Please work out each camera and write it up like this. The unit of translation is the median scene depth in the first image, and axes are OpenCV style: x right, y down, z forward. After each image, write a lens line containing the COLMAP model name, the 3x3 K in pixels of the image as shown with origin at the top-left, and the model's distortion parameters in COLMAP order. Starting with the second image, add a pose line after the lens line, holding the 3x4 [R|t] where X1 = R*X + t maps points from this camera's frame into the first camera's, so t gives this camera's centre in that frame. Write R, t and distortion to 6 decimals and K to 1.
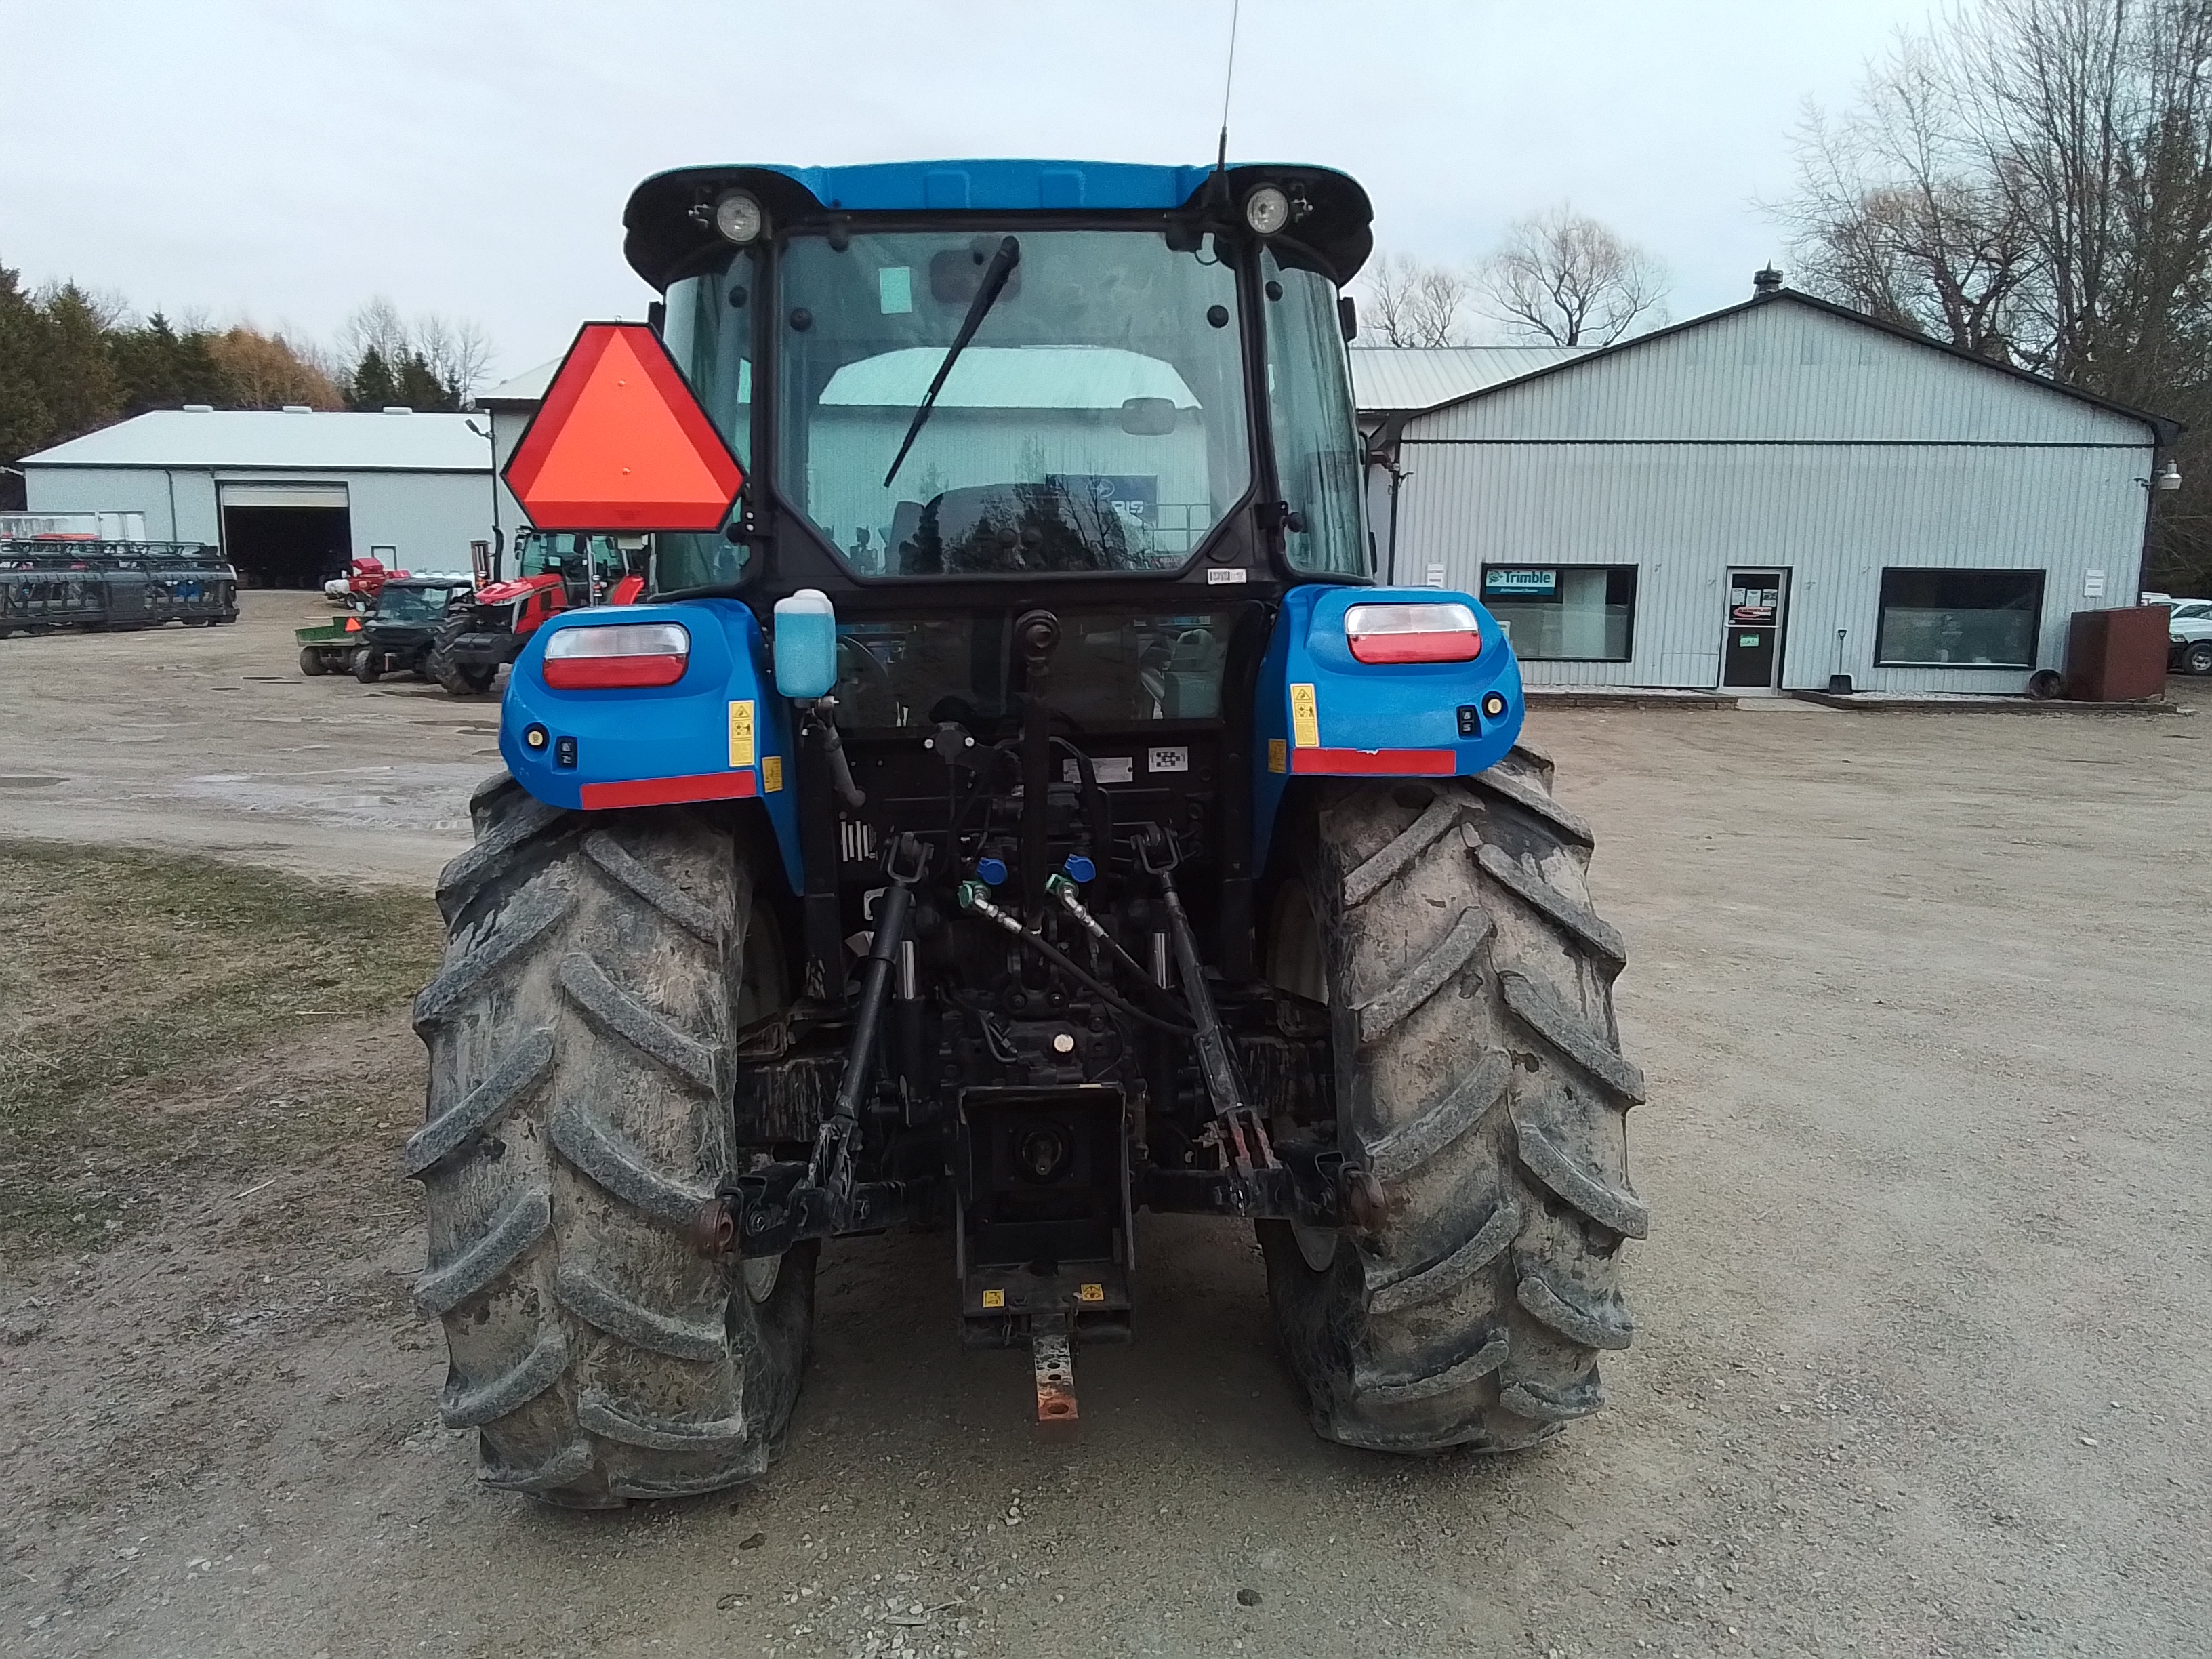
lens RADIAL K [[1607.0, 0, 1103.5], [0, 1607.0, 821.5], [0, 0, 1]] dist [0.037733, -0.030555]
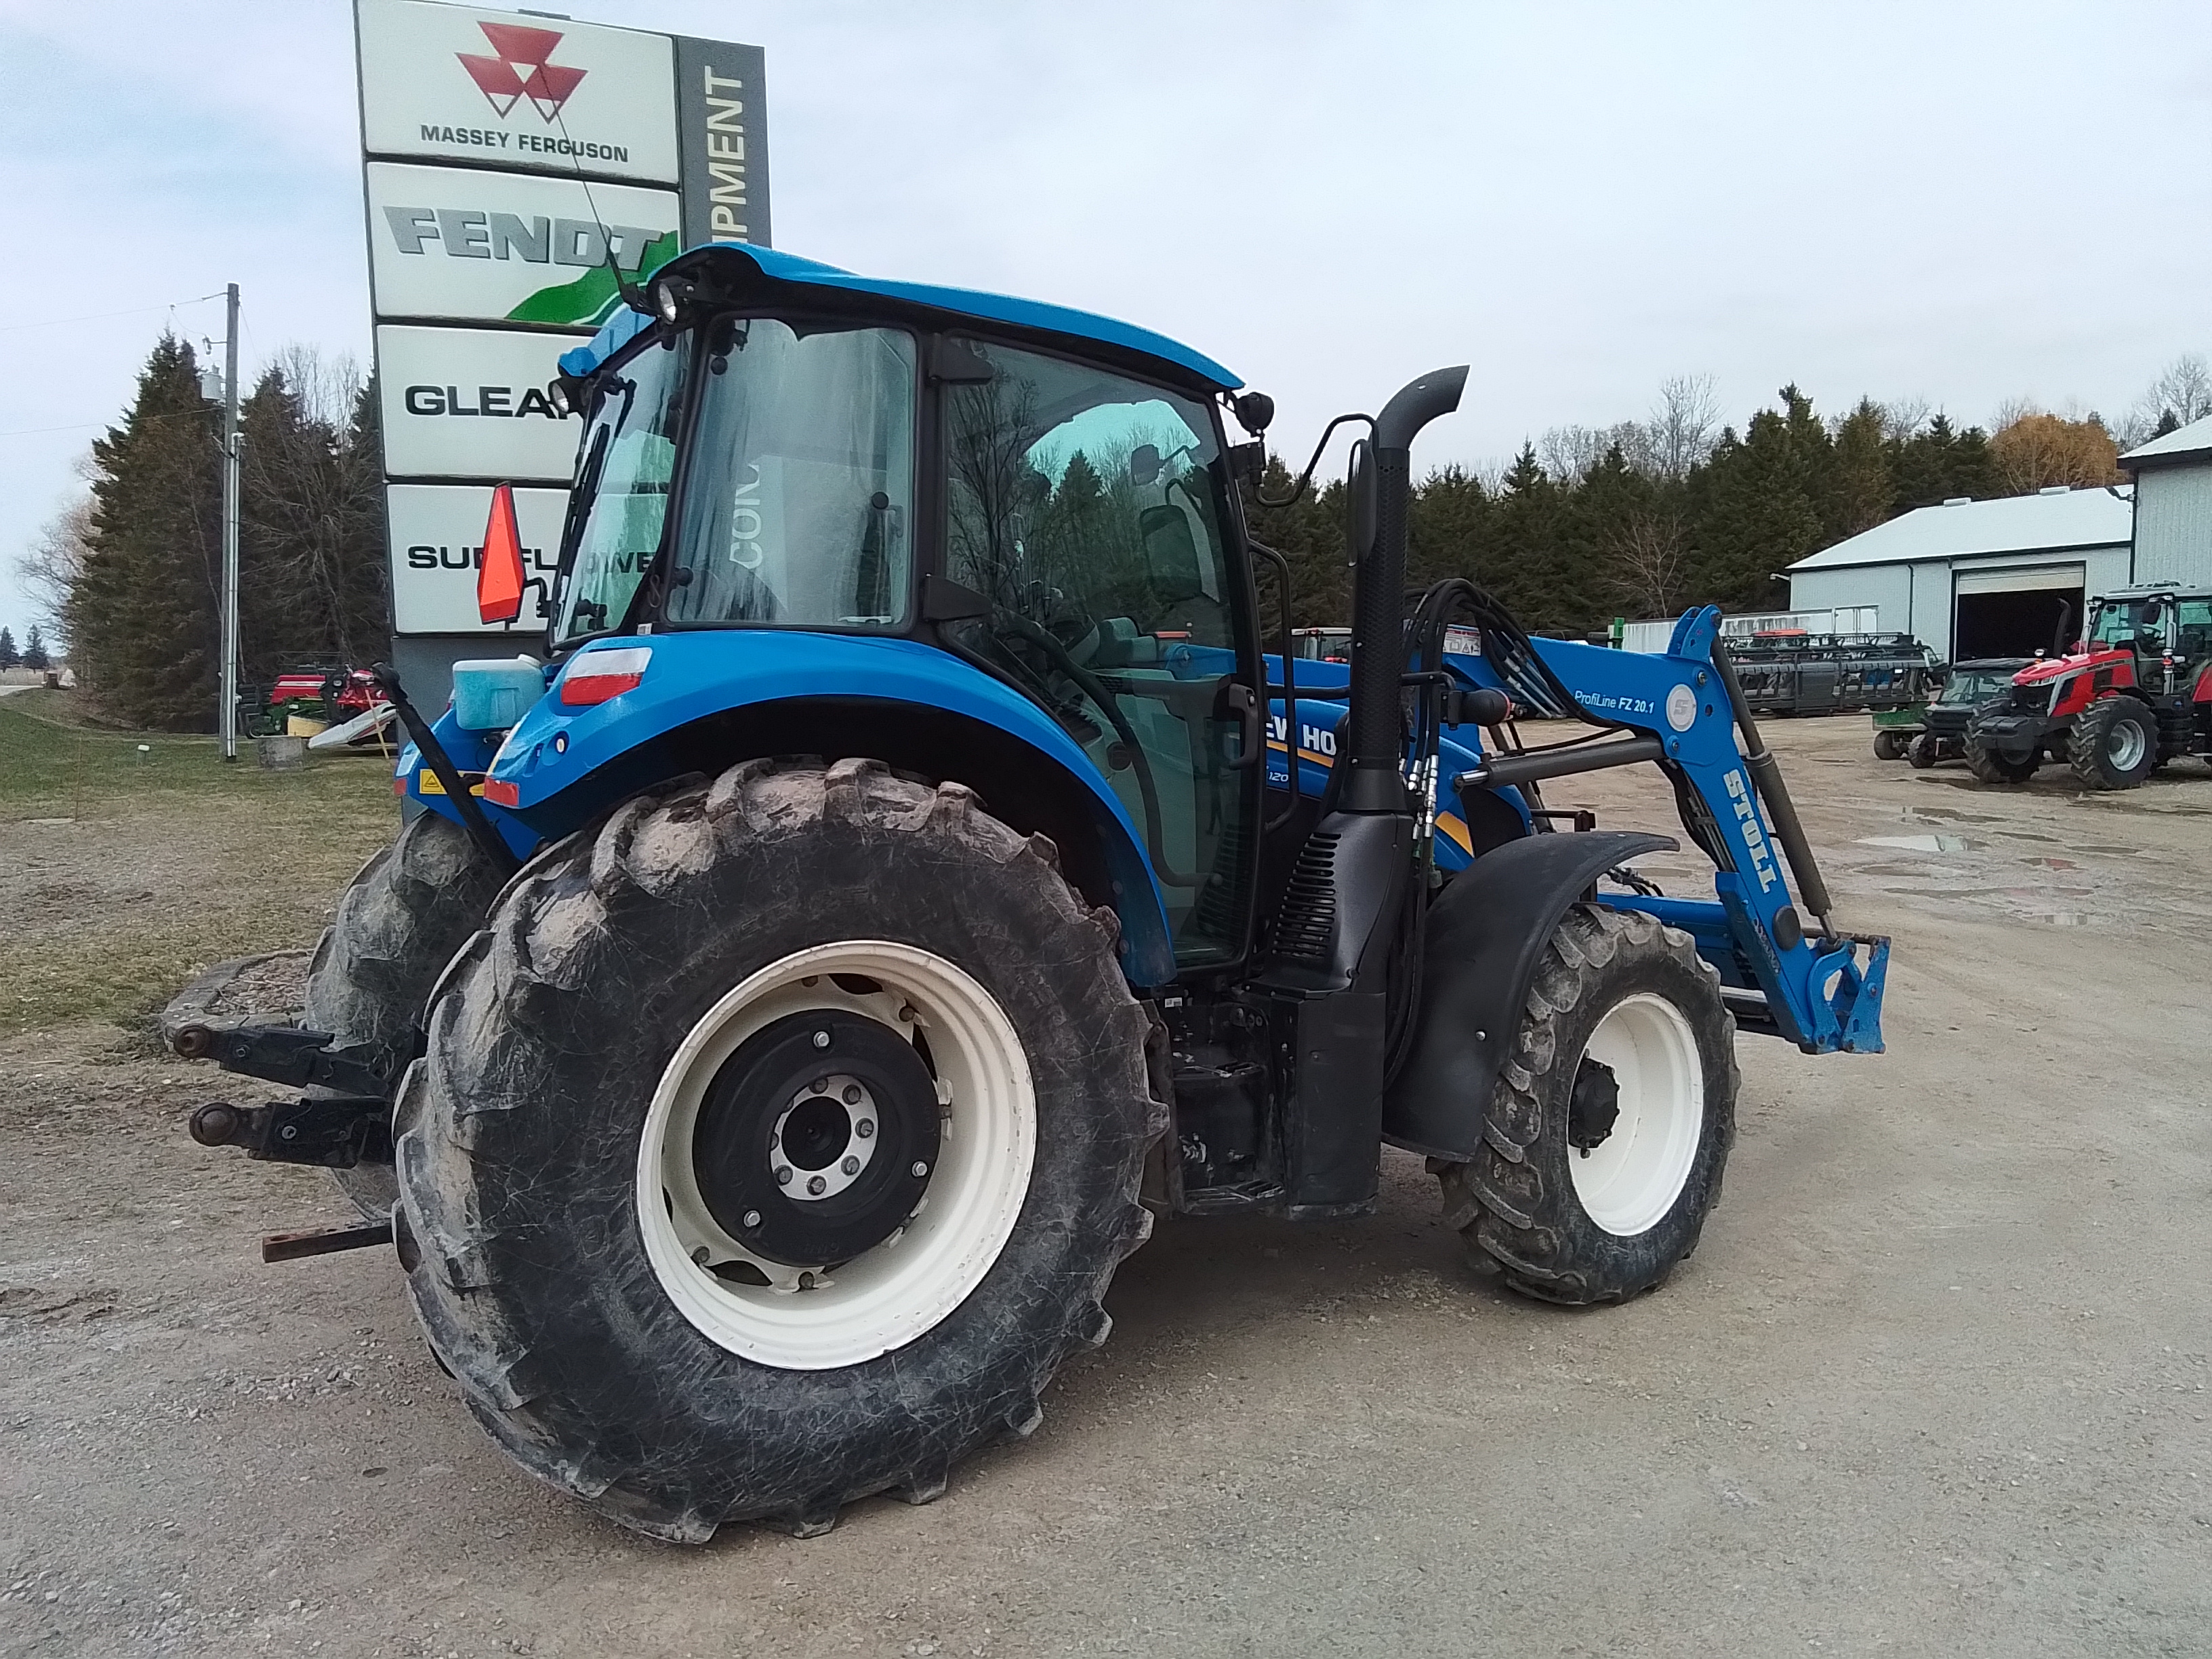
lens RADIAL K [[1607.0, 0, 1114.3], [0, 1607.0, 827.5], [0, 0, 1]] dist [0.037733, -0.030555]
pose [[0.449654, 0.065157, -0.890823, 0.137851], [-0.111446, 0.993635, 0.016423, -0.008125], [0.886223, 0.091894, 0.454054, 0.088597]]
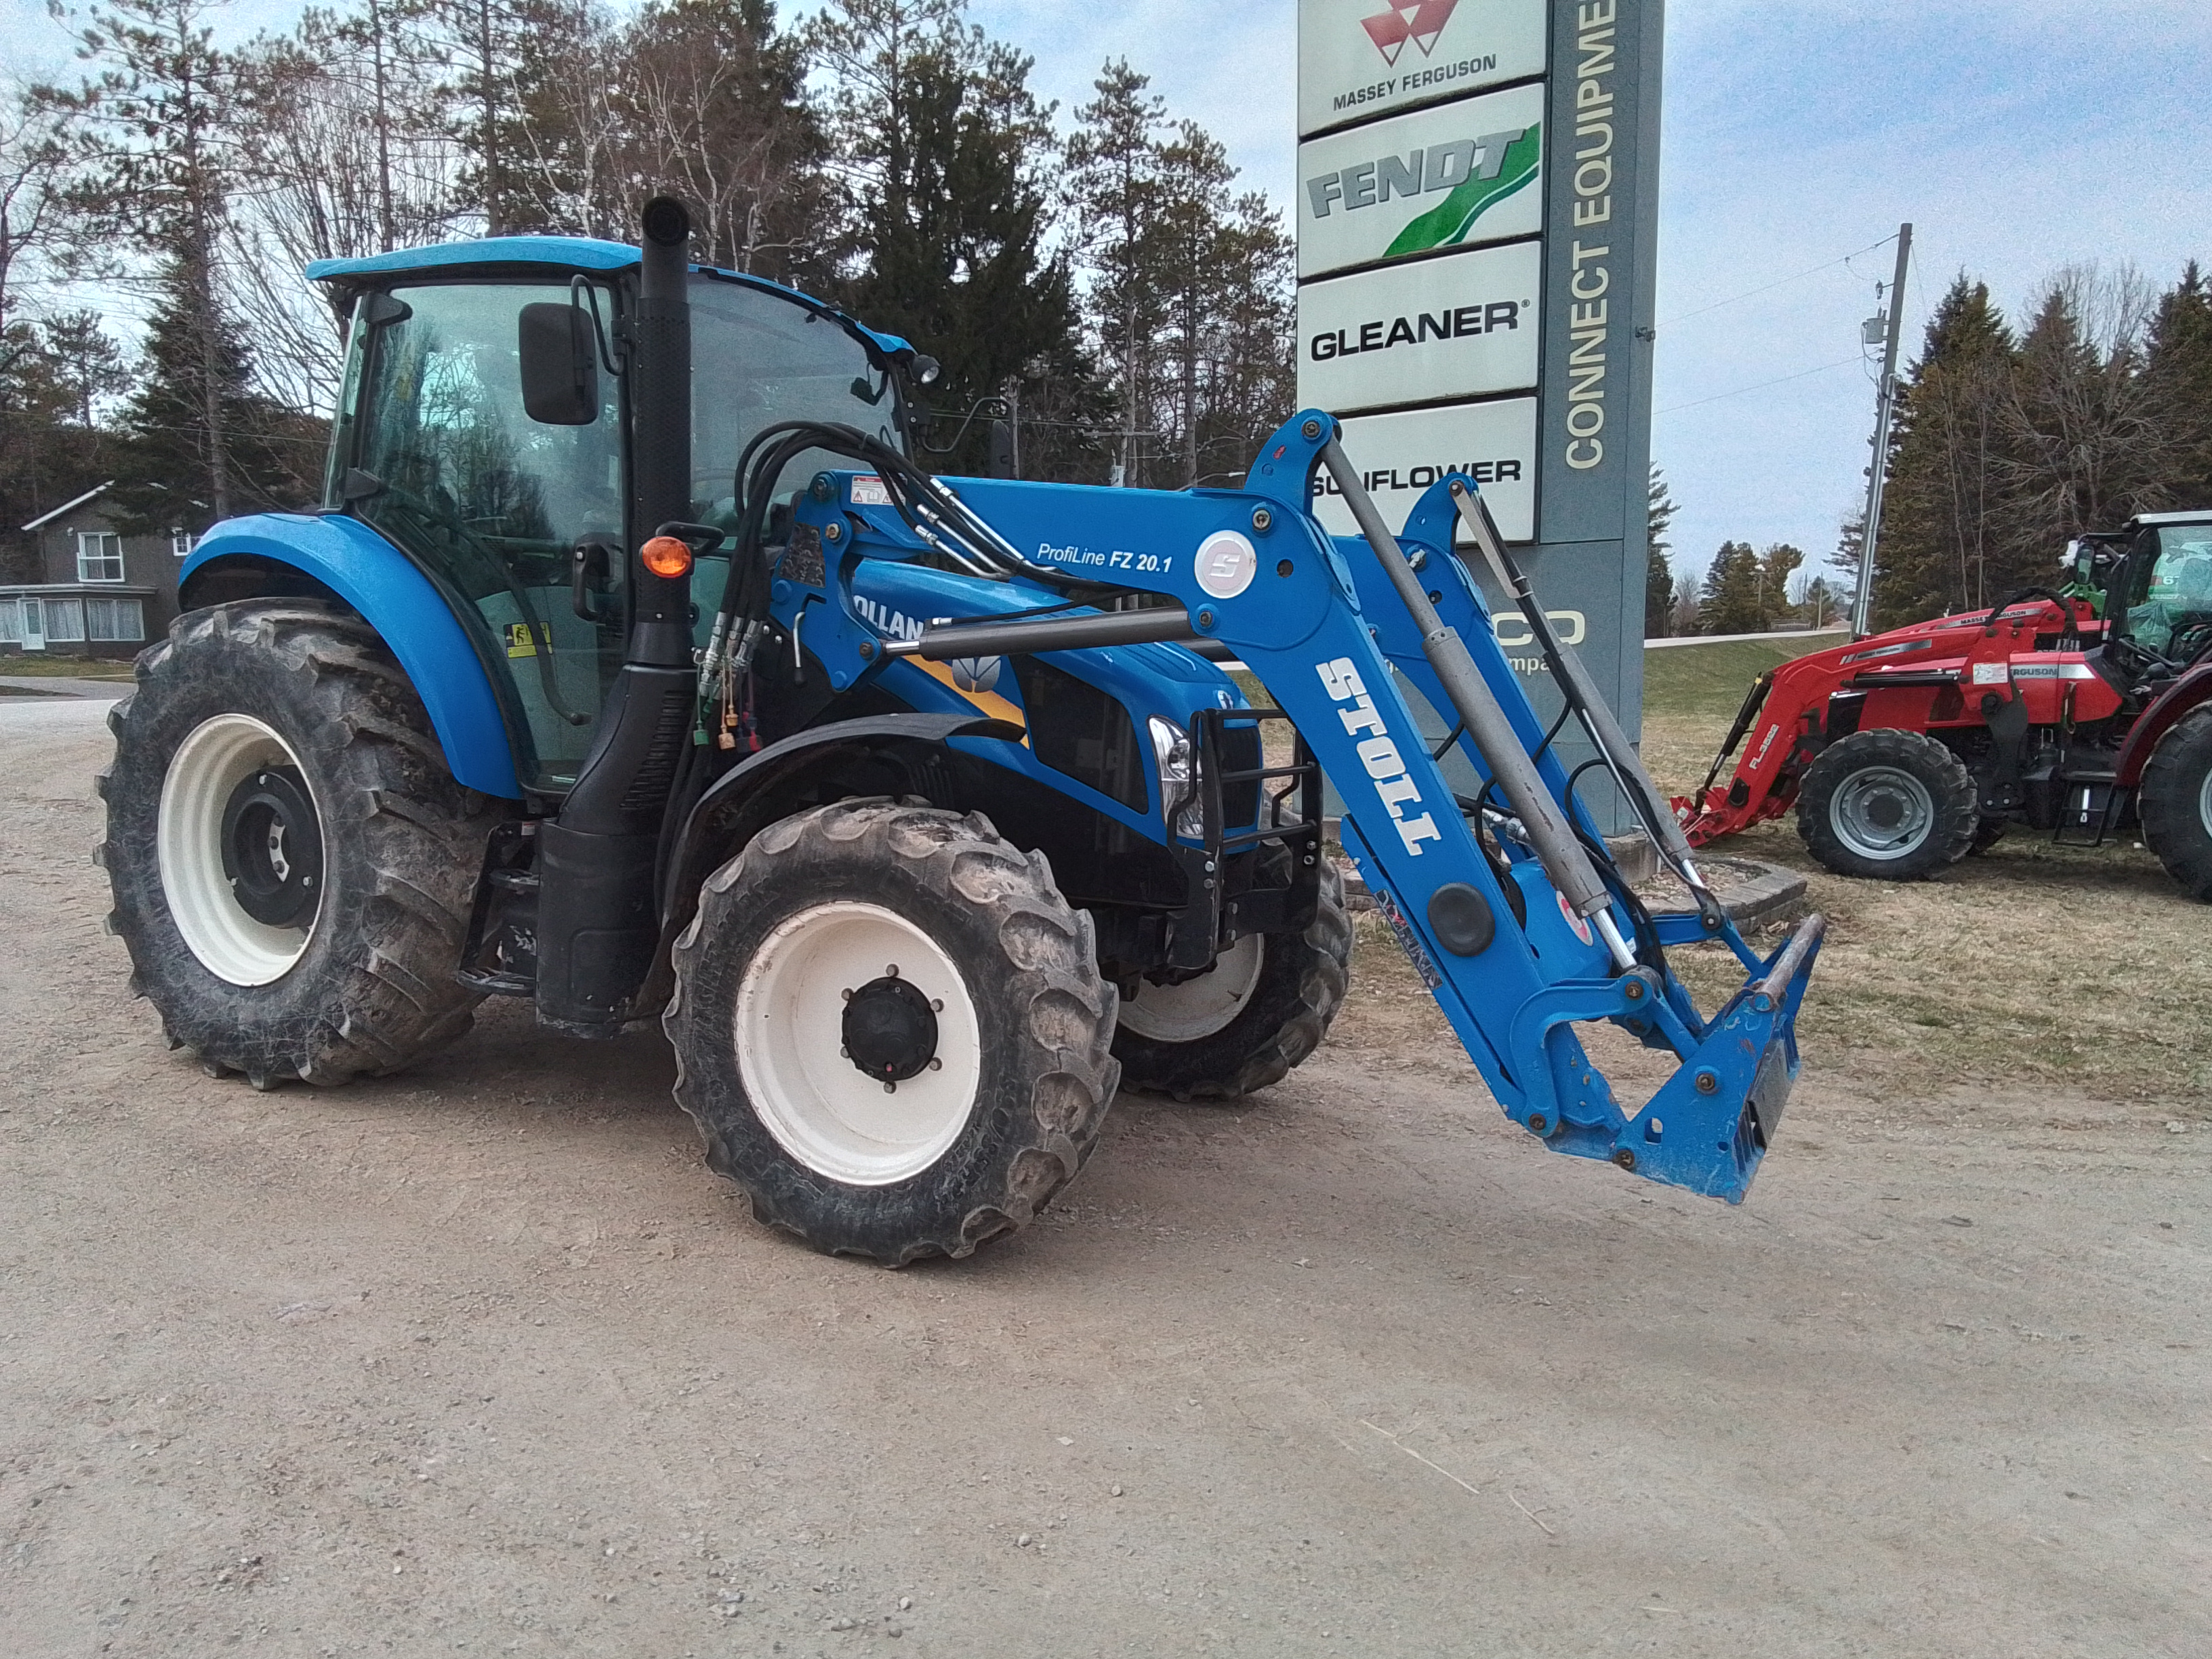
lens RADIAL K [[1607.0, 0, 1113.1], [0, 1607.0, 839.4], [0, 0, 1]] dist [0.037733, -0.030555]
pose [[-0.613723, 0.083498, -0.785094, 0.011185], [-0.118752, 0.973317, 0.196347, -0.105237], [0.780540, 0.213734, -0.587431, 1.097394]]
